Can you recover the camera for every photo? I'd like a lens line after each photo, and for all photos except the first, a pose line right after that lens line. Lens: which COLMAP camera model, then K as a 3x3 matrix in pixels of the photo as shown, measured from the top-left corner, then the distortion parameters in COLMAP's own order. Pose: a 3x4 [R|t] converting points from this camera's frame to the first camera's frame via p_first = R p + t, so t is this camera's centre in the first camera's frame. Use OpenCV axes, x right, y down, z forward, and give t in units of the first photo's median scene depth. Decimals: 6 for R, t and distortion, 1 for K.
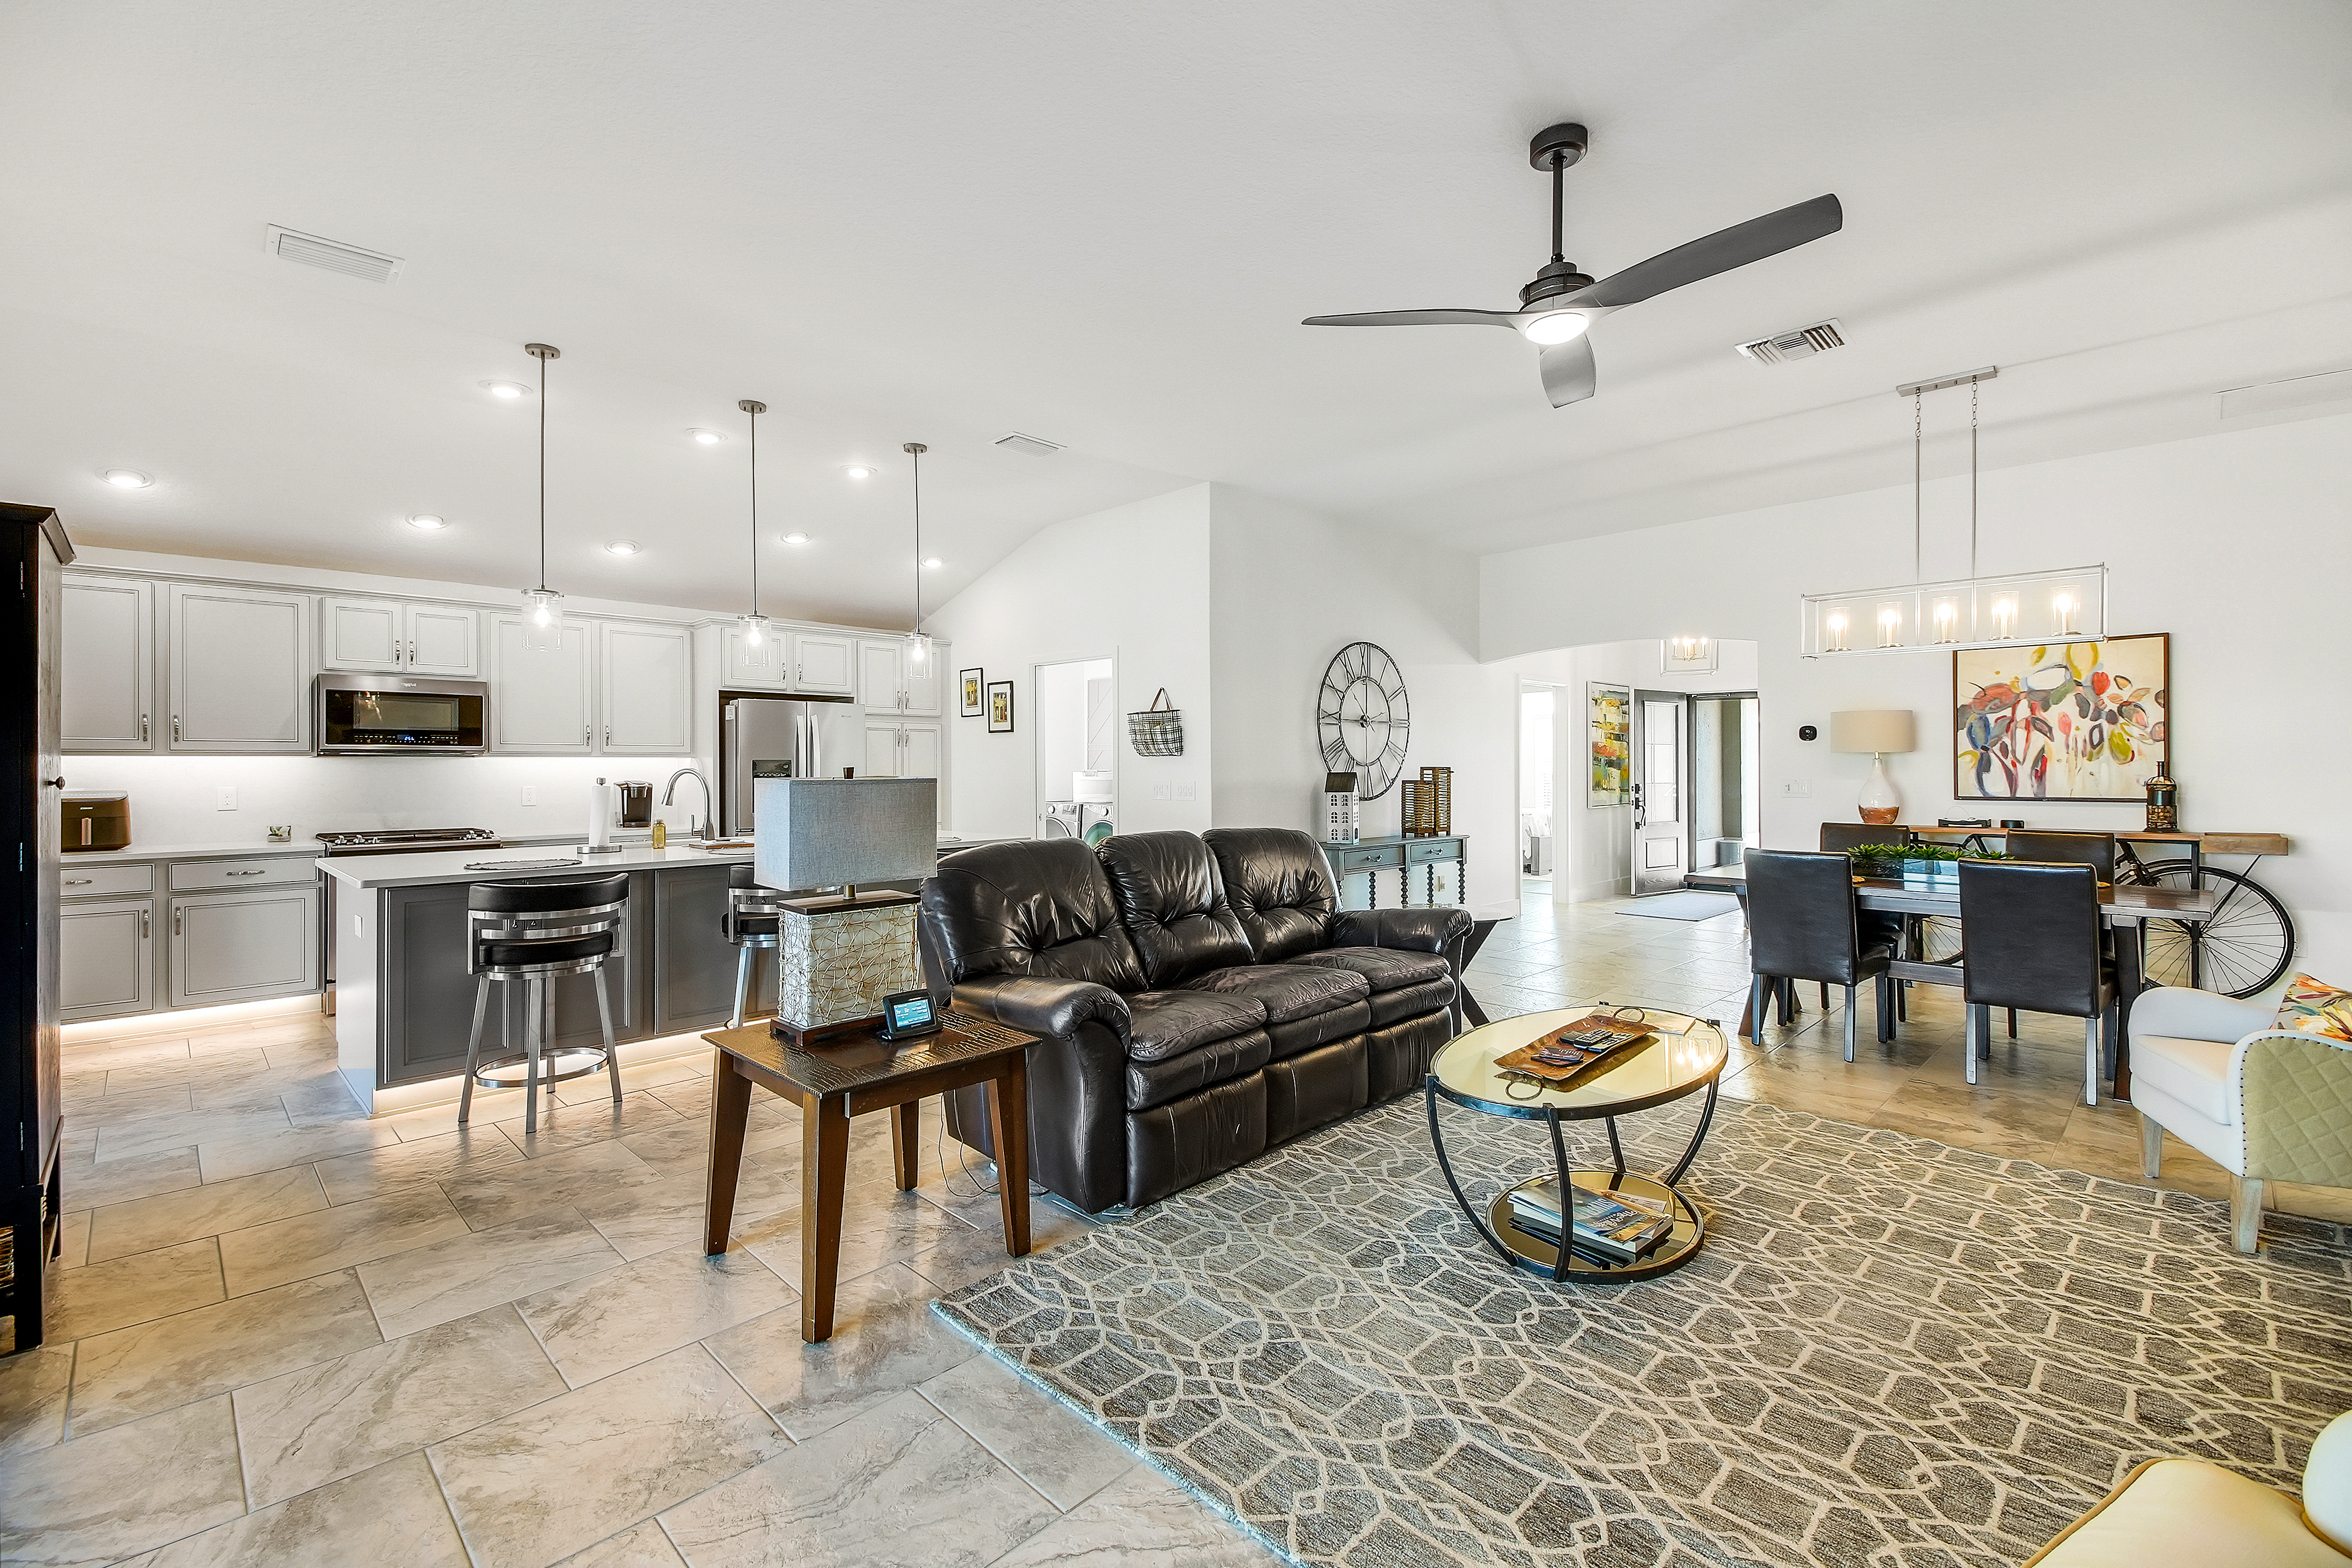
lens RADIAL K [[980.4, 0, 1184.9], [0, 980.4, 768.3], [0, 0, 1]] dist [0.002011, -0.009337]
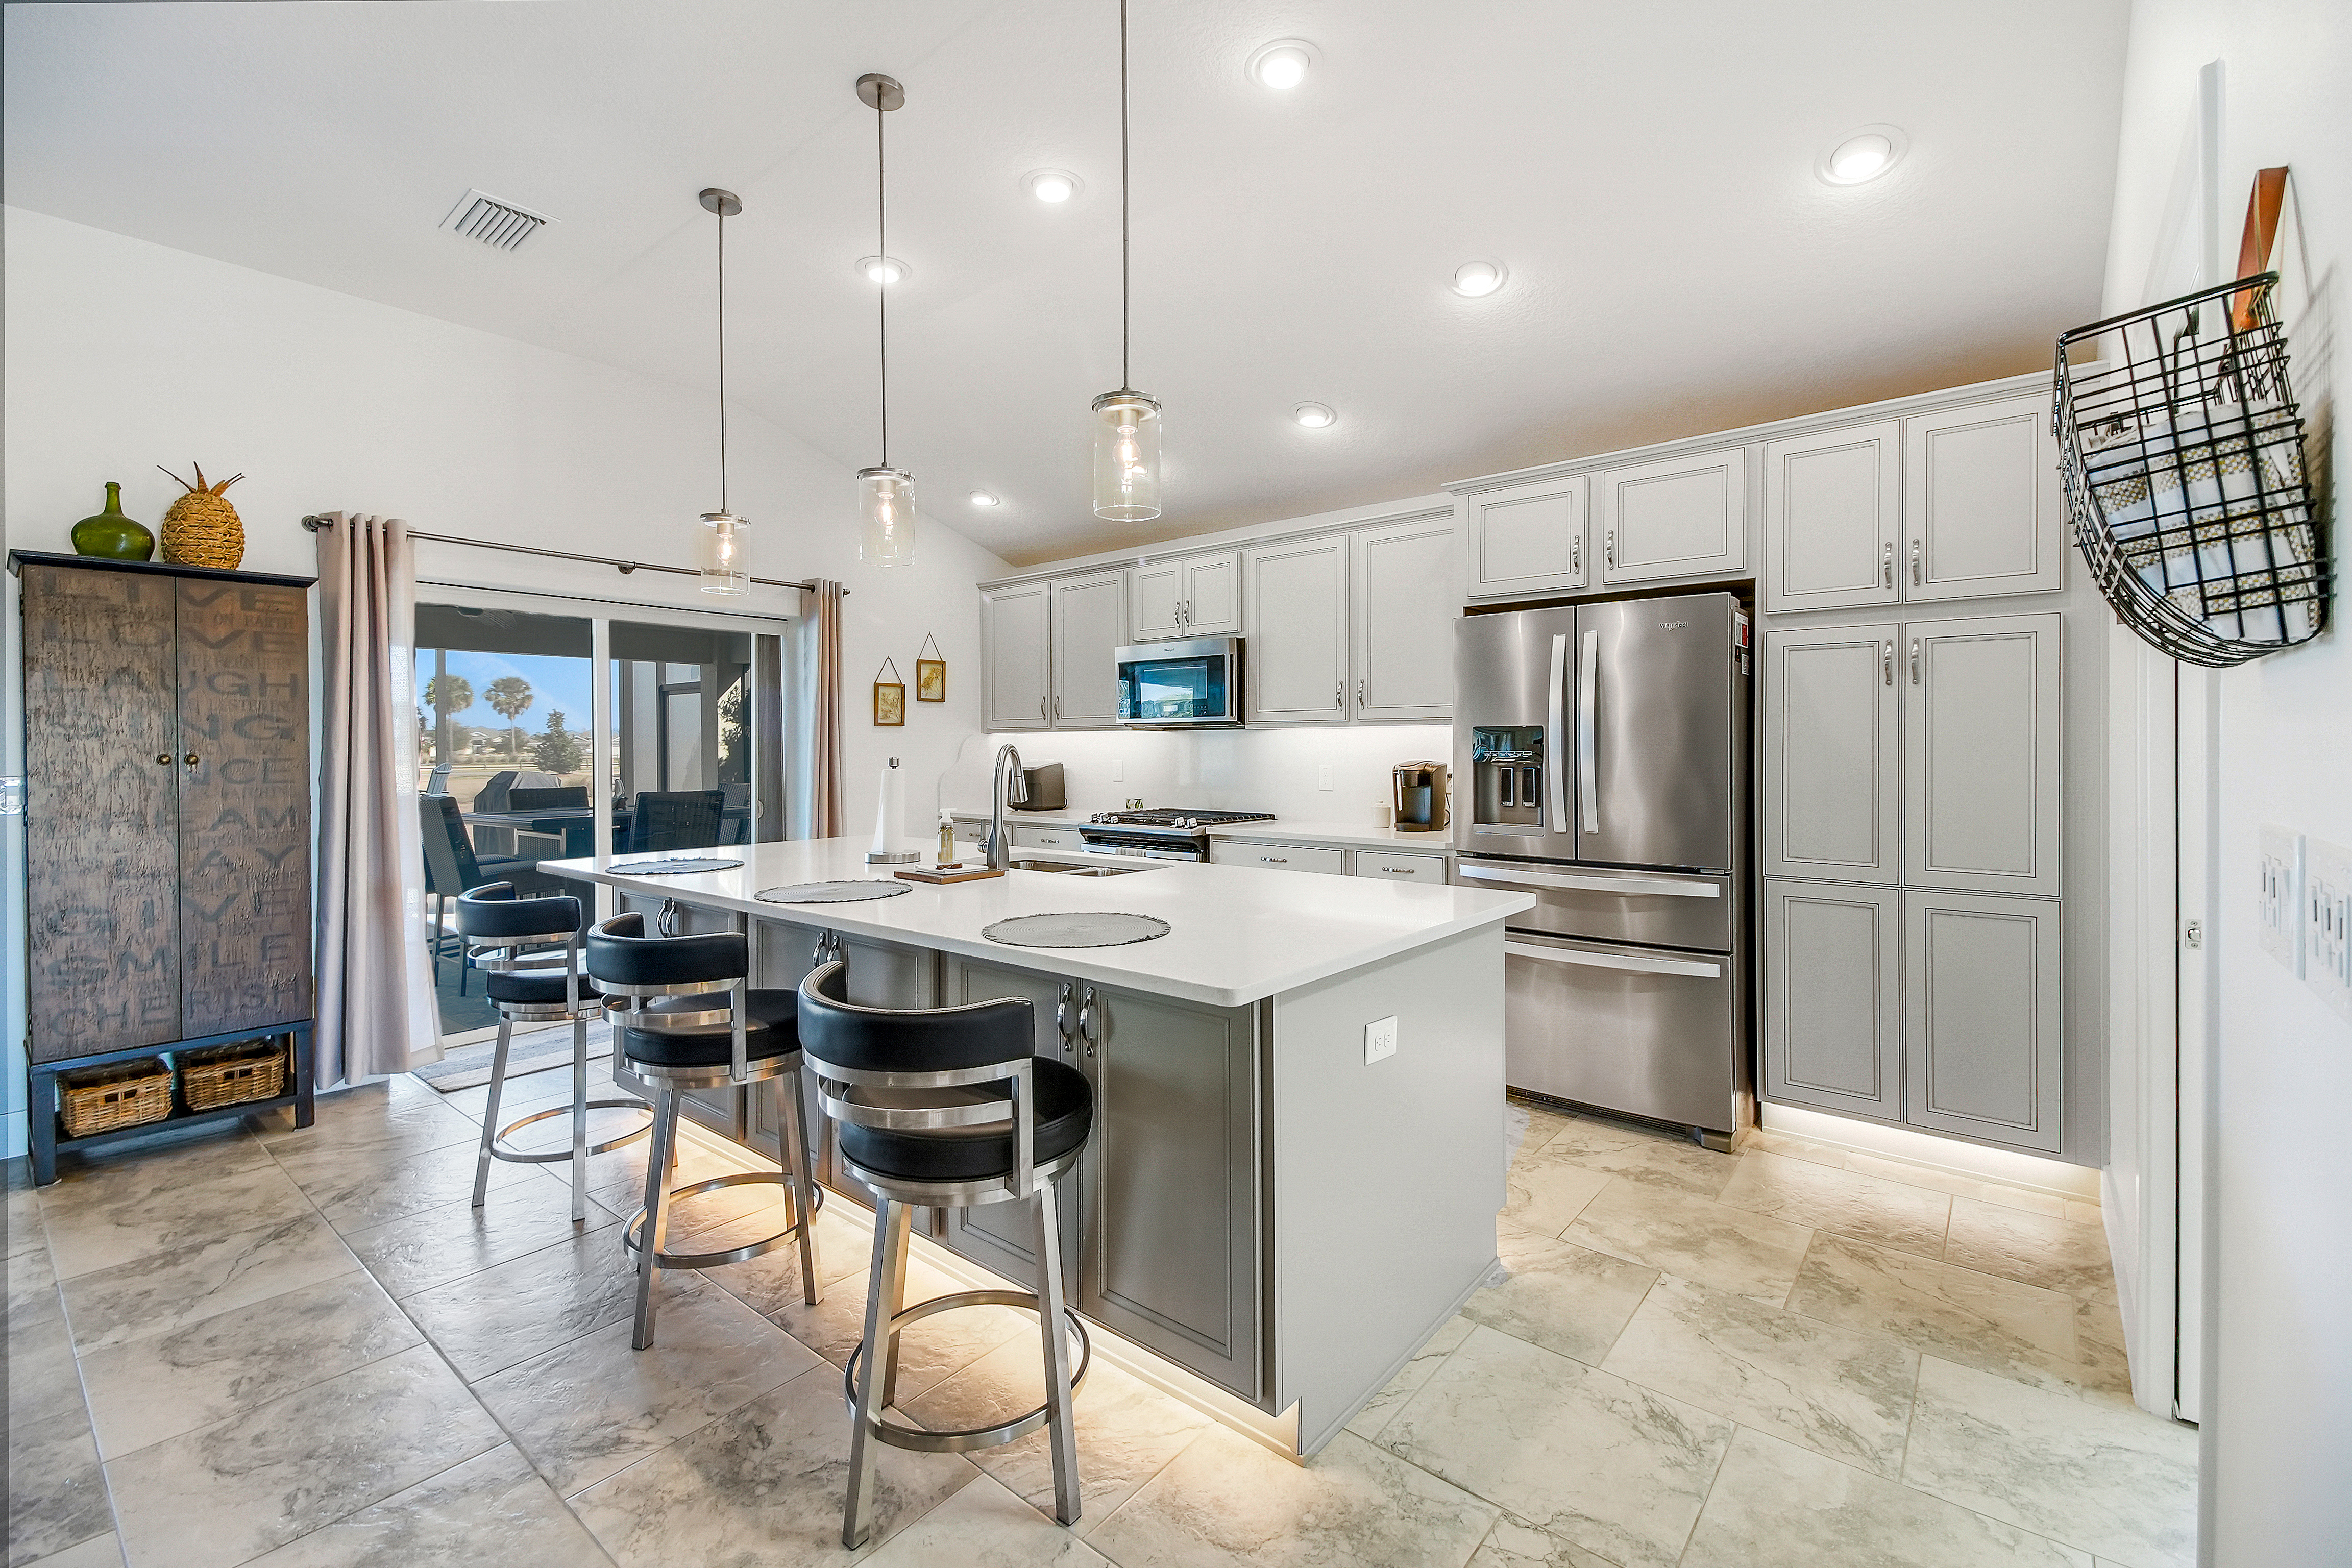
lens RADIAL K [[1011.4, 0, 1137.6], [0, 1011.4, 726.1], [0, 0, 1]] dist [0.000865, -0.000095]
pose [[0.061474, -0.012900, -0.998025, 0.123647], [0.010940, 0.999865, -0.012250, -0.005236], [0.998049, -0.010166, 0.061607, 0.910405]]
